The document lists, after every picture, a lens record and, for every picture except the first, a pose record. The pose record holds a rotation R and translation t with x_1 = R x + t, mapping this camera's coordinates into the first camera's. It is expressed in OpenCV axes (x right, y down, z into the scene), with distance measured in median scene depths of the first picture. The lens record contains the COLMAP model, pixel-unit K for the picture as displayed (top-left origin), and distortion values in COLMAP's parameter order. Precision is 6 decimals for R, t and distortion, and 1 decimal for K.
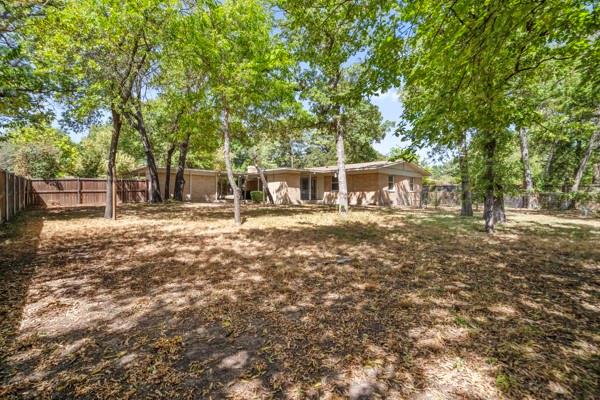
lens RADIAL K [[279.3, 0, 301.7], [0, 279.3, 199.6], [0, 0, 1]] dist [-0.005232, 0.002638]
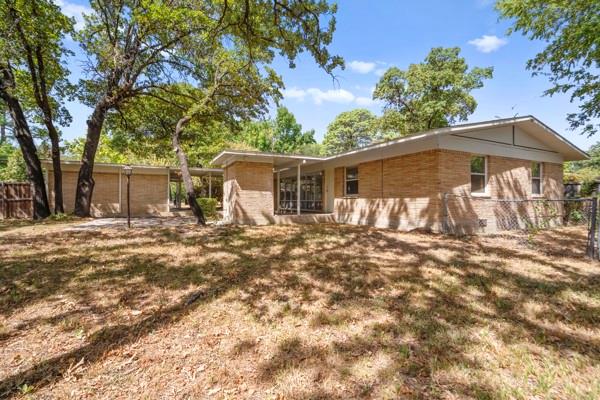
lens RADIAL K [[279.3, 0, 298.2], [0, 279.3, 198.2], [0, 0, 1]] dist [-0.005232, 0.002638]
pose [[0.954583, -0.007855, -0.297841, 0.192108], [0.002215, 0.999812, -0.019269, -0.019776], [0.297936, 0.017734, 0.954421, 0.539968]]
